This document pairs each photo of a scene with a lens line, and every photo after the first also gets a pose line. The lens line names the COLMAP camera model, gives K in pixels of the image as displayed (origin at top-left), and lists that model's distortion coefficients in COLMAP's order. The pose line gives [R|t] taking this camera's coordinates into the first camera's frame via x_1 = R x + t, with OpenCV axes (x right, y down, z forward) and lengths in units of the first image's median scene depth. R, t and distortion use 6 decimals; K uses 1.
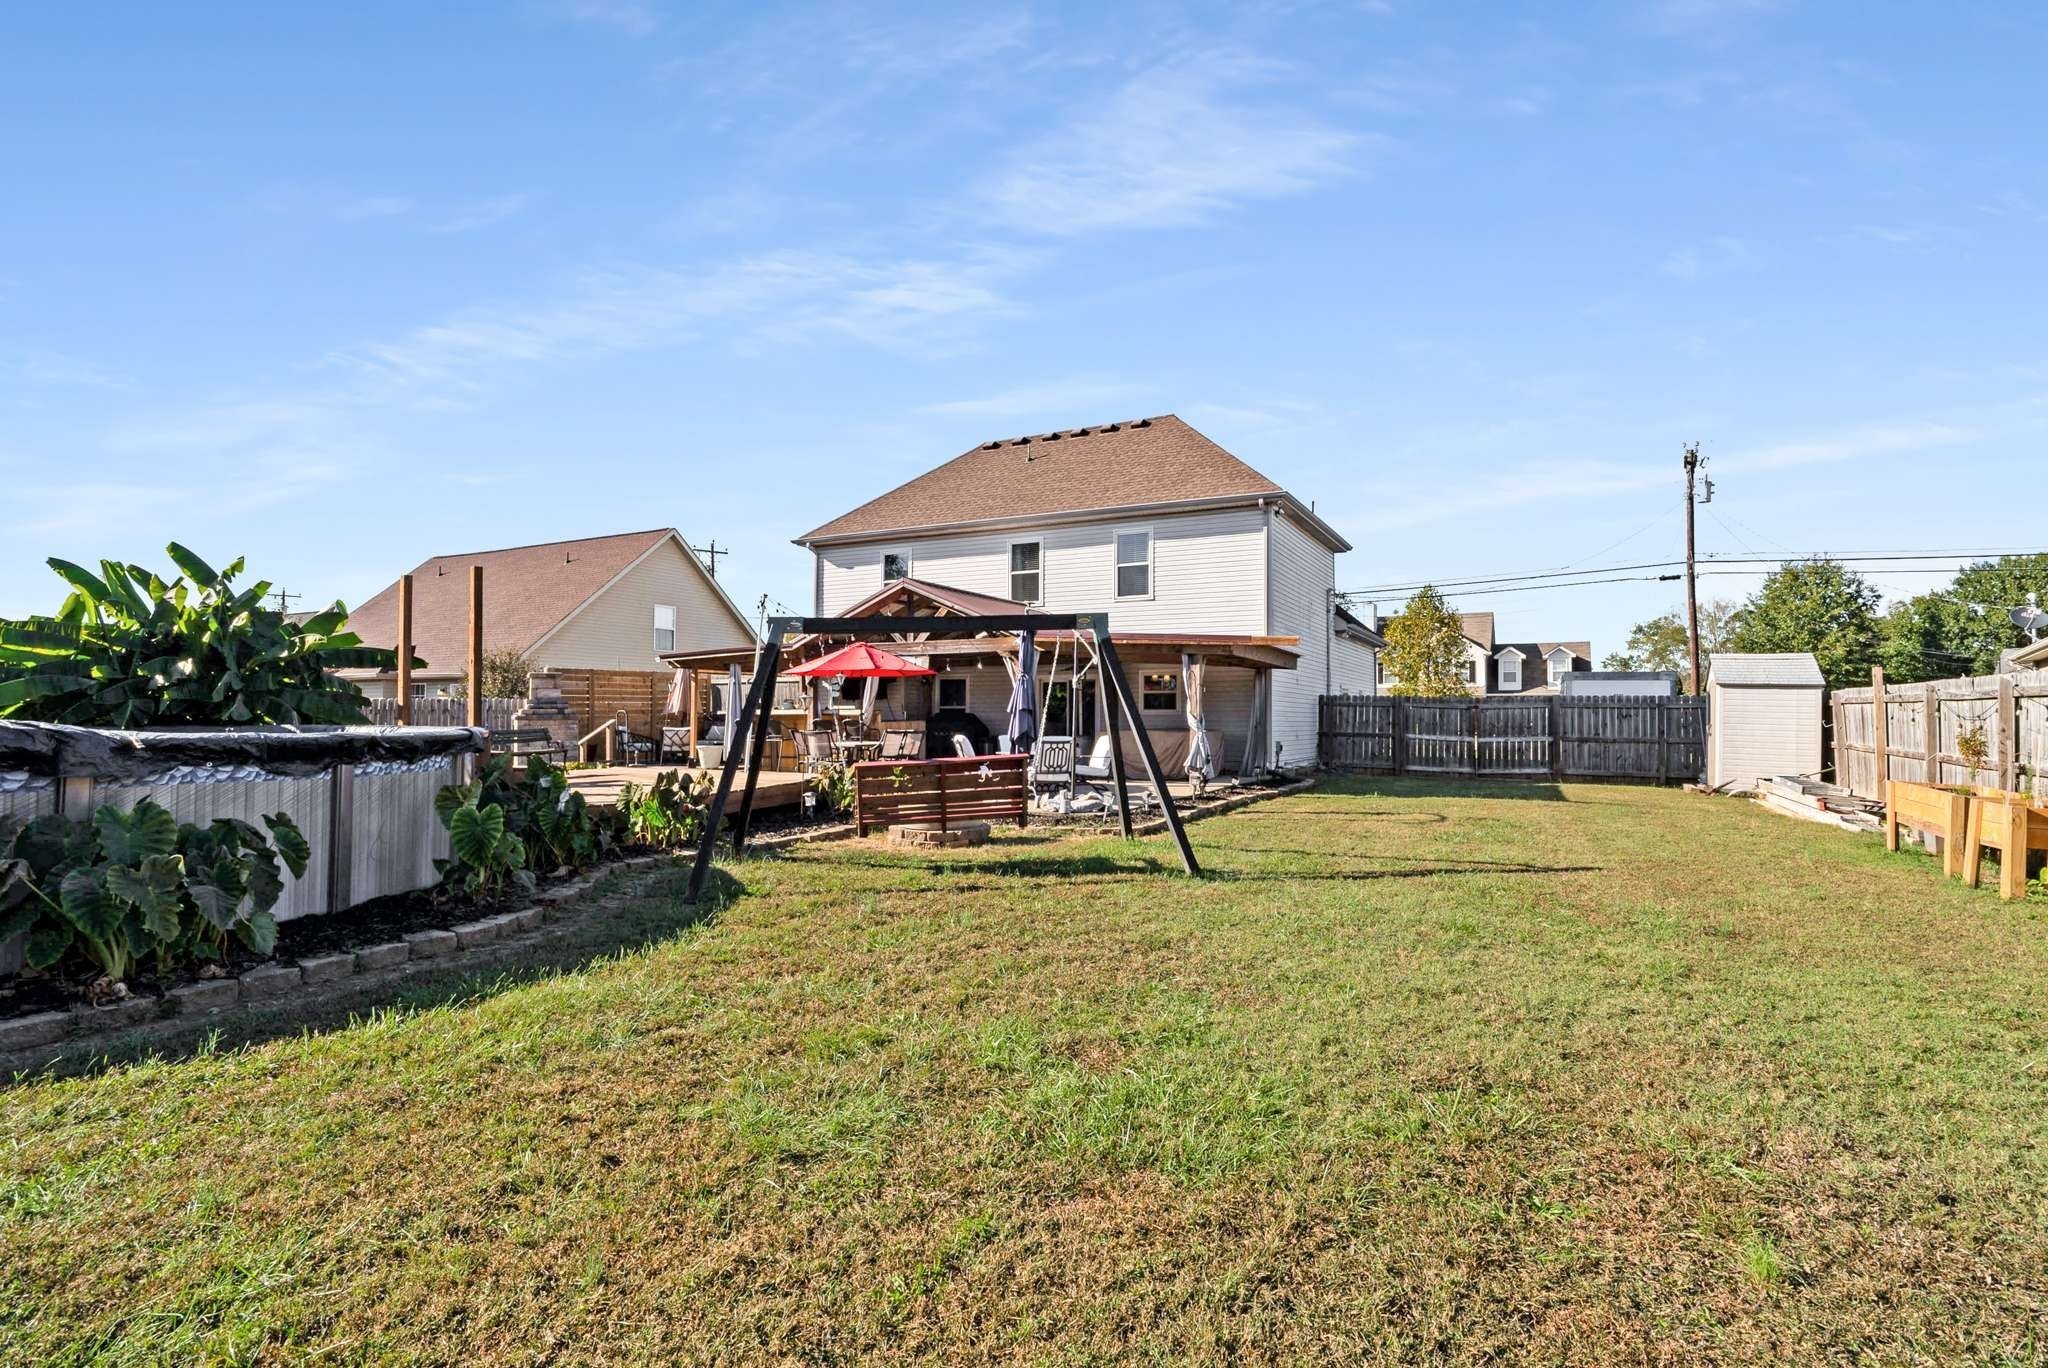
lens RADIAL K [[985.2, 0, 1057.6], [0, 985.2, 706.1], [0, 0, 1]] dist [-0.010374, 0.007679]
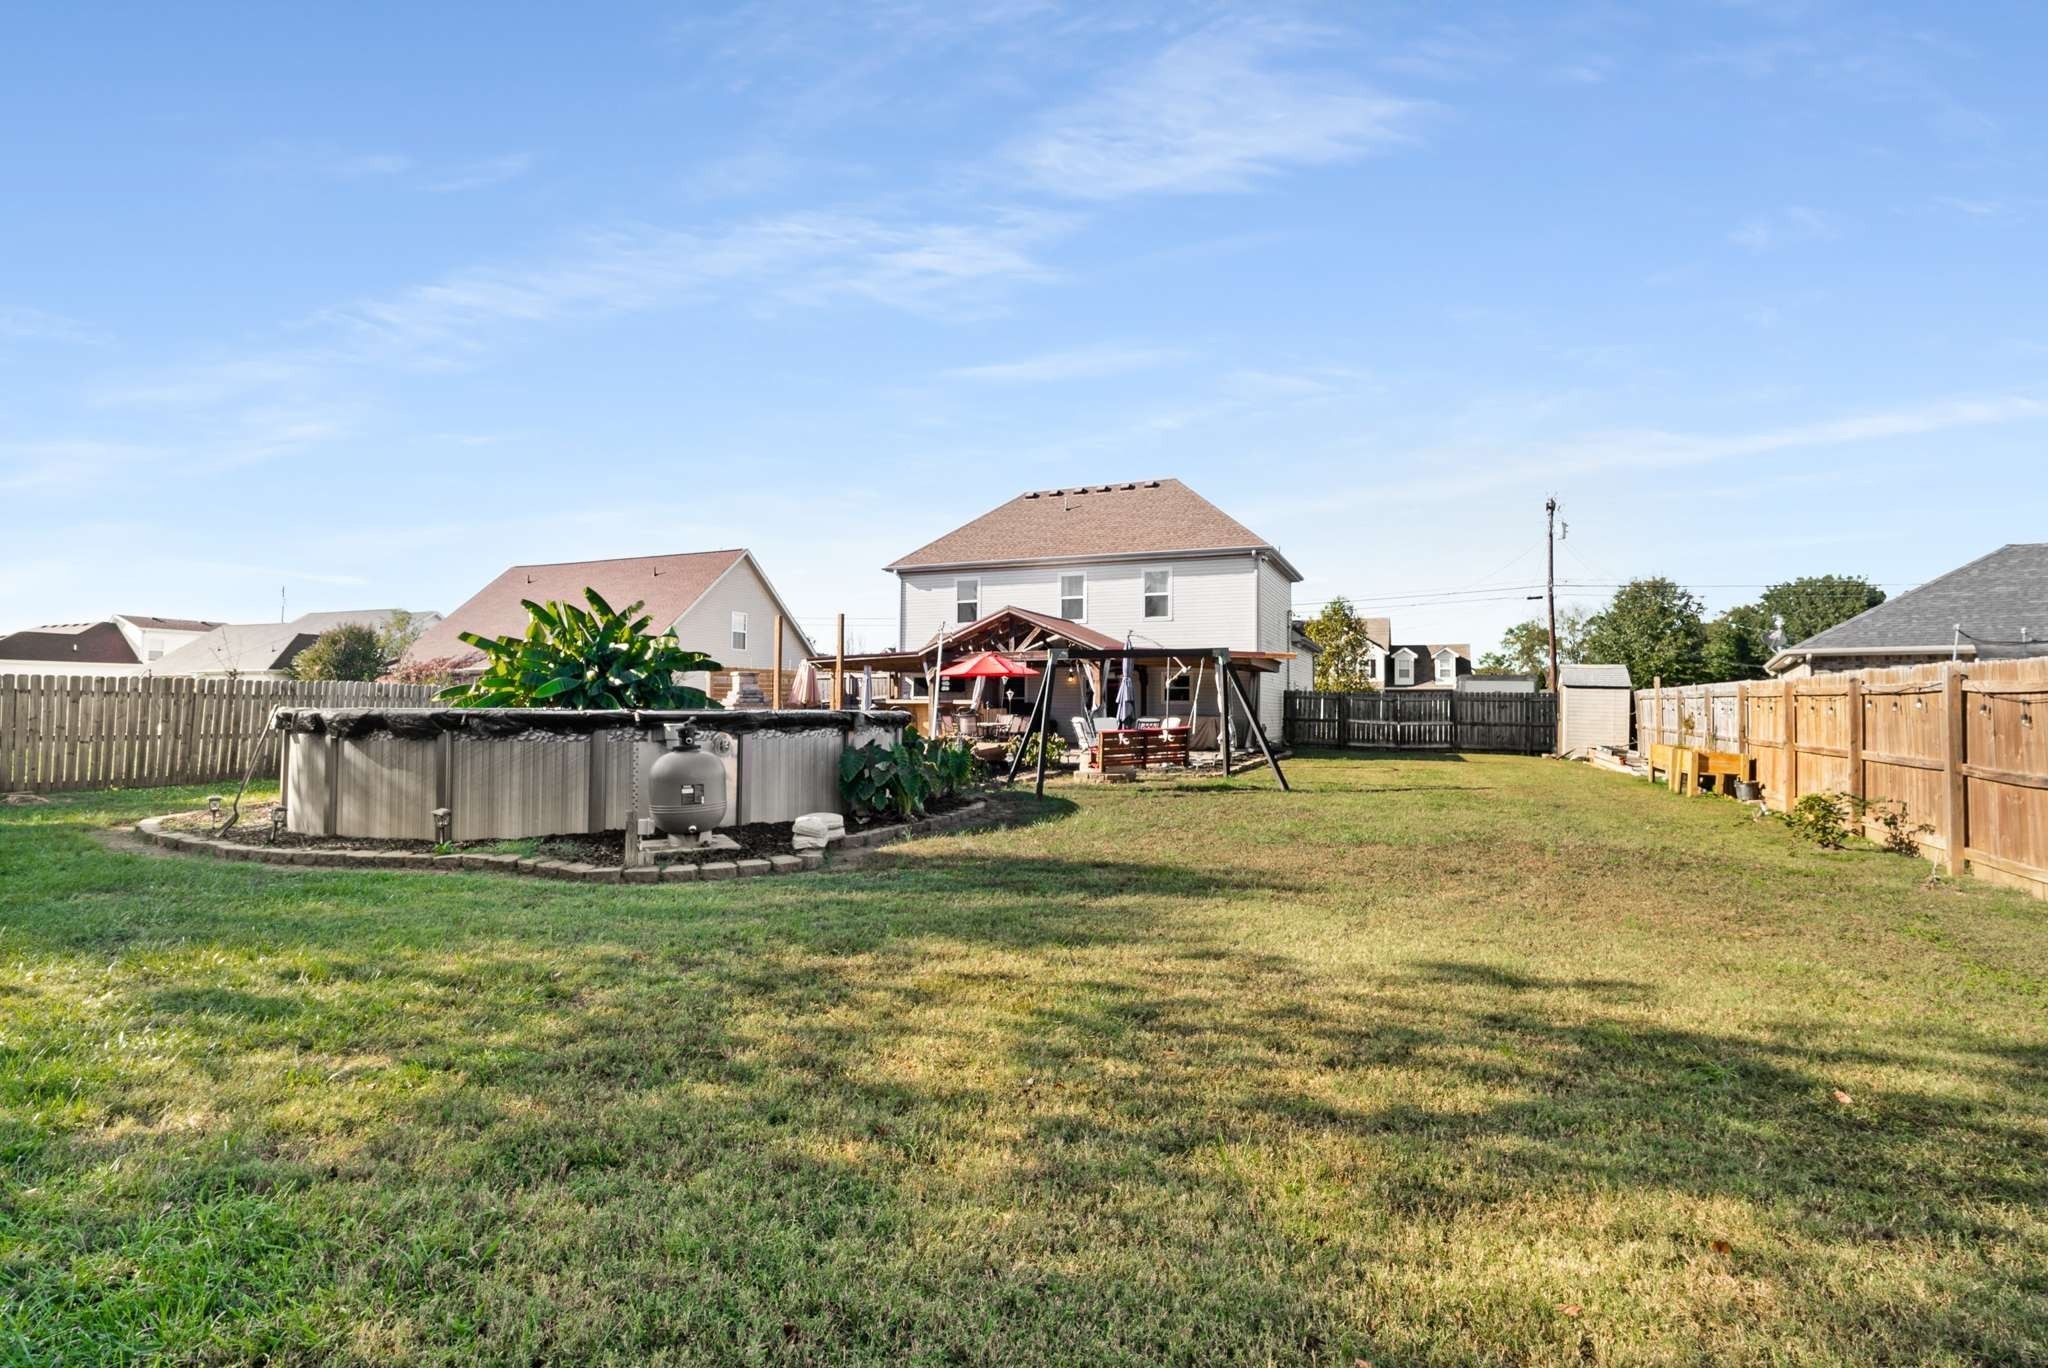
lens RADIAL K [[985.2, 0, 1021.4], [0, 985.2, 688.9], [0, 0, 1]] dist [-0.010374, 0.007679]
pose [[0.997243, 0.005409, 0.074004, -0.204880], [-0.004921, 0.999965, -0.006766, -0.002297], [-0.074038, 0.006383, 0.997235, -0.337735]]
